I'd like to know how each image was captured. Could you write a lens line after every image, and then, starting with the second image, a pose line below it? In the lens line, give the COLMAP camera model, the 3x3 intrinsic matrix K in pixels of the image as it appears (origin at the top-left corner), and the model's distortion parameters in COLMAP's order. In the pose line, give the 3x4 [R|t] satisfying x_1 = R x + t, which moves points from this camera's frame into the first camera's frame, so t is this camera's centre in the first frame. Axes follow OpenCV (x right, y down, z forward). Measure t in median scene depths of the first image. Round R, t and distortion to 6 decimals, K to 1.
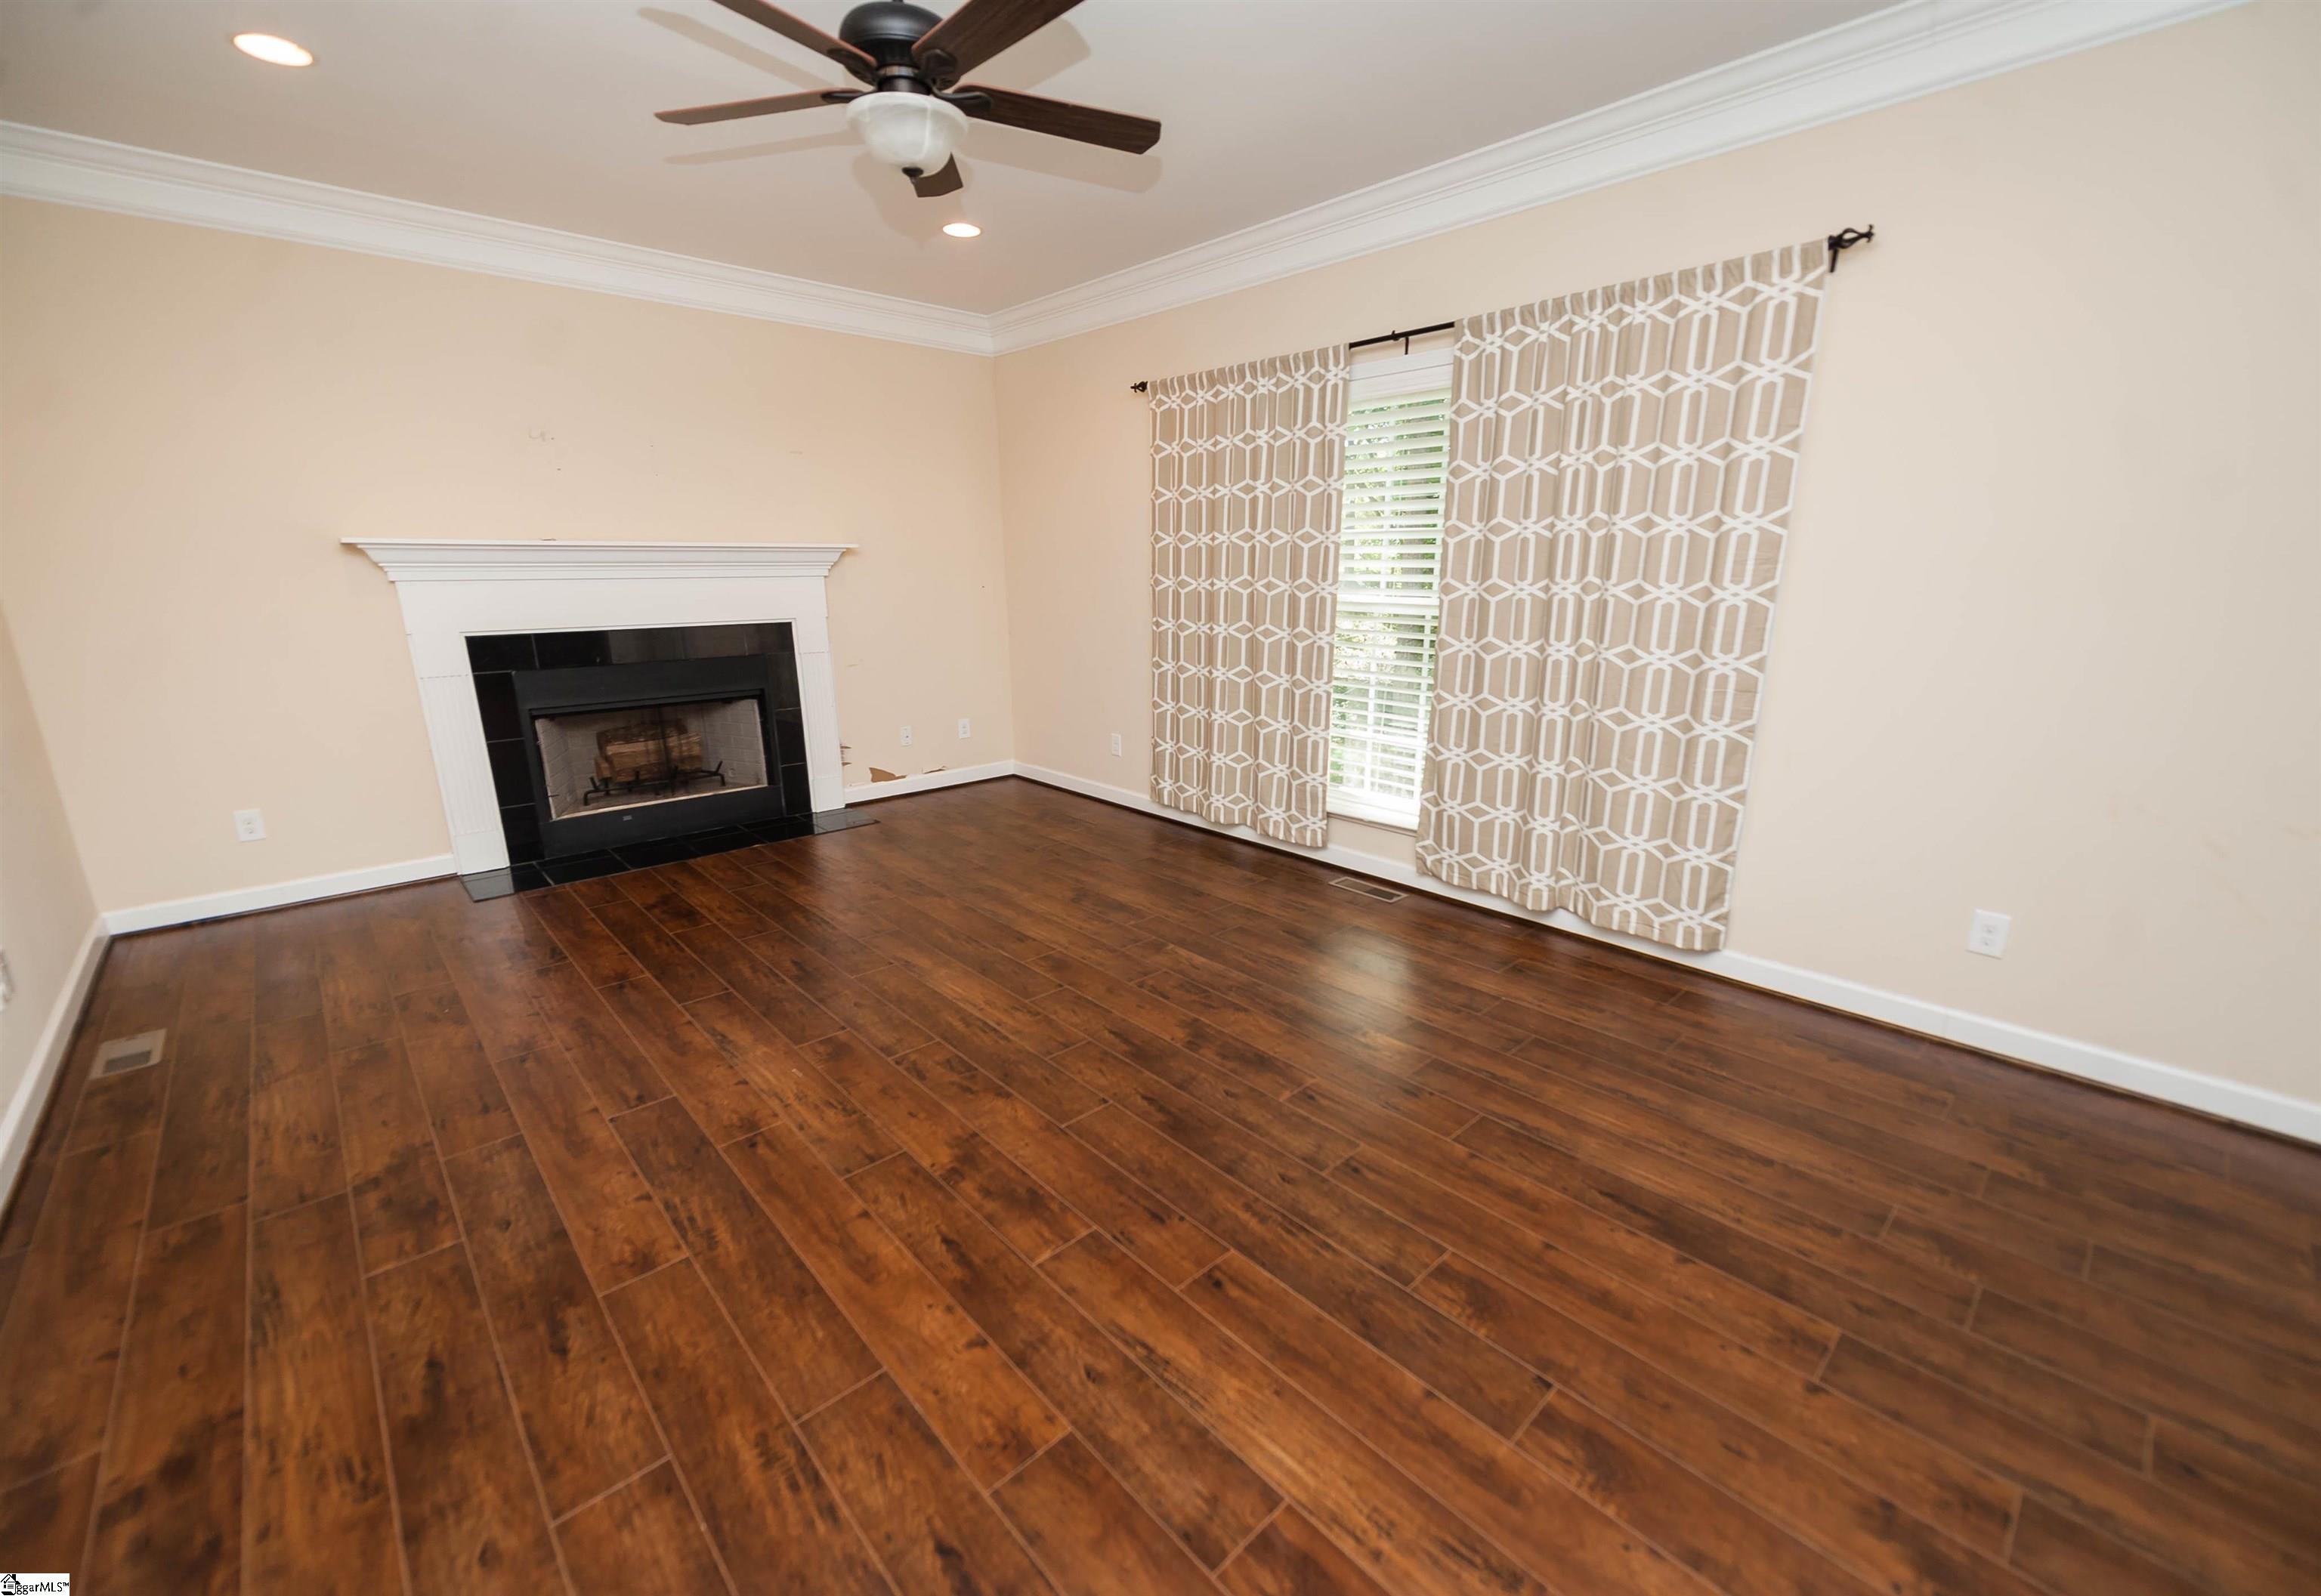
lens RADIAL K [[939.7, 0, 1178.8], [0, 939.7, 810.6], [0, 0, 1]] dist [0.017079, -0.007453]
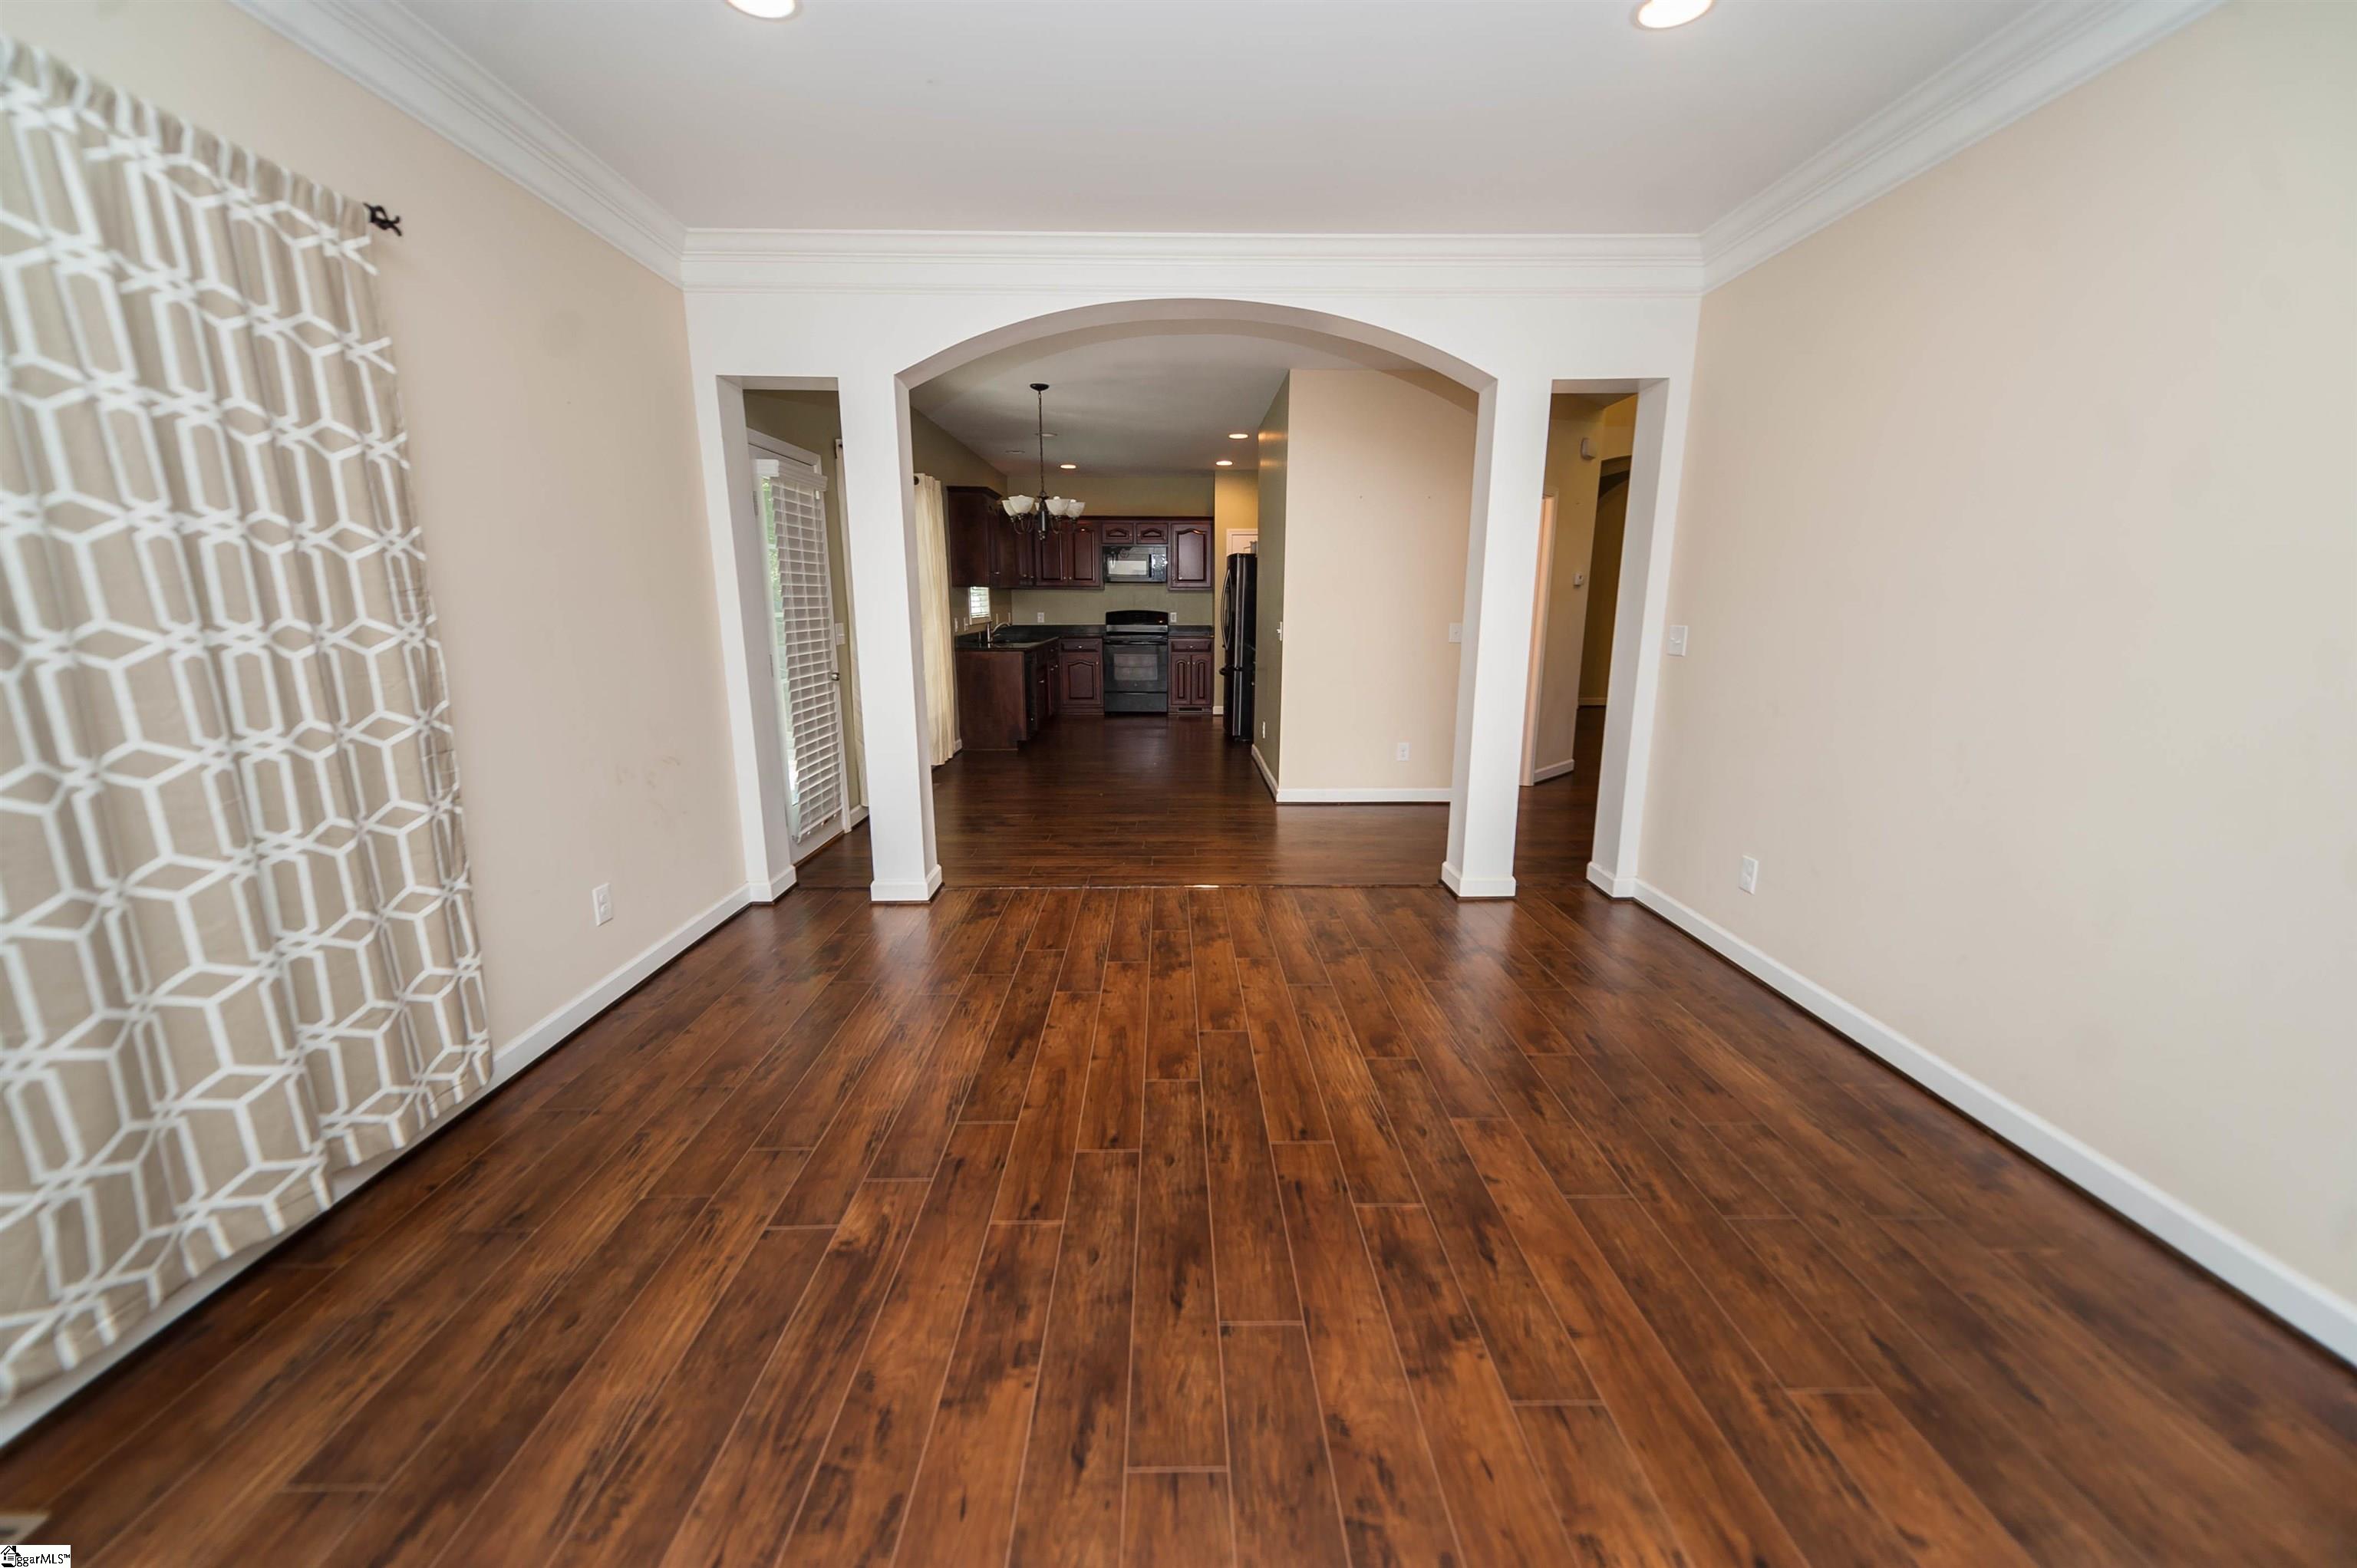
lens RADIAL K [[924.0, 0, 1180.9], [0, 924.0, 796.4], [0, 0, 1]] dist [0.016939, -0.007325]
pose [[-0.739927, -0.139850, 0.657990, -0.326298], [0.173823, 0.905181, 0.387857, -0.240530], [-0.649842, 0.401359, -0.645459, 0.927065]]
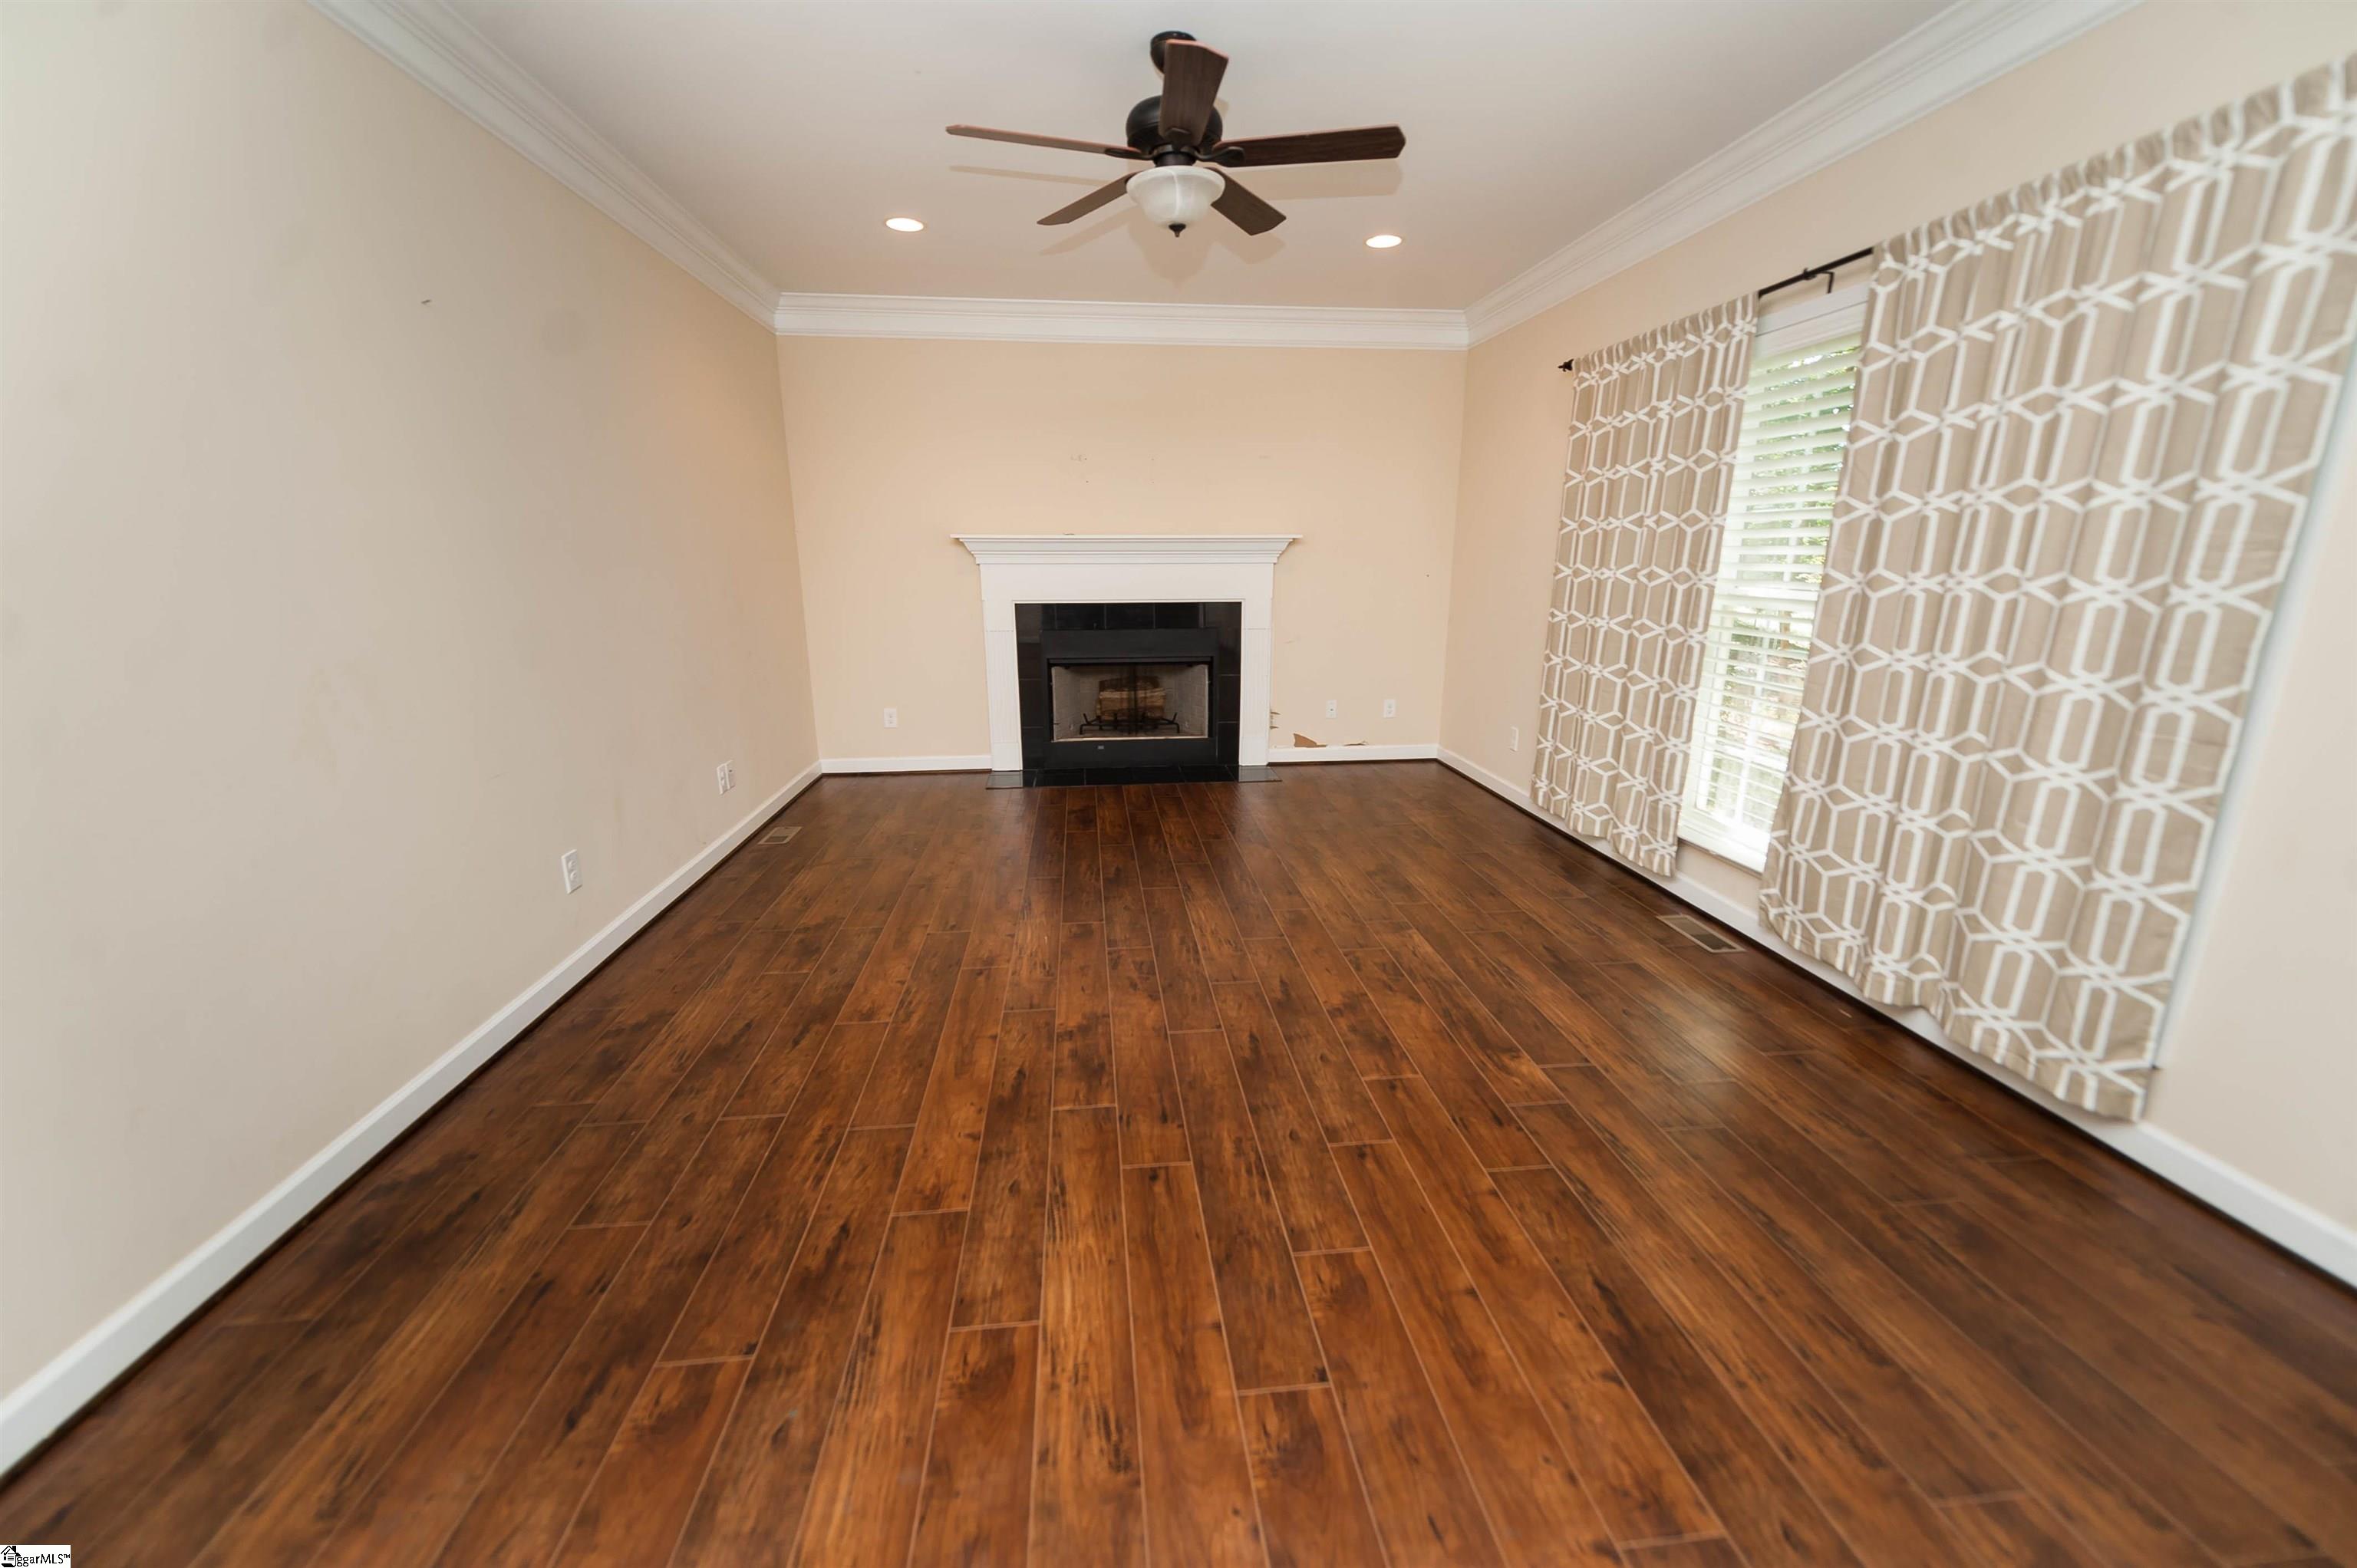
lens RADIAL K [[924.0, 0, 1180.9], [0, 924.0, 796.4], [0, 0, 1]] dist [0.016939, -0.007325]
pose [[0.798063, 0.155449, -0.582178, 0.341885], [-0.156226, 0.986493, 0.049248, -0.007449], [0.581970, 0.051648, 0.811569, 0.044718]]
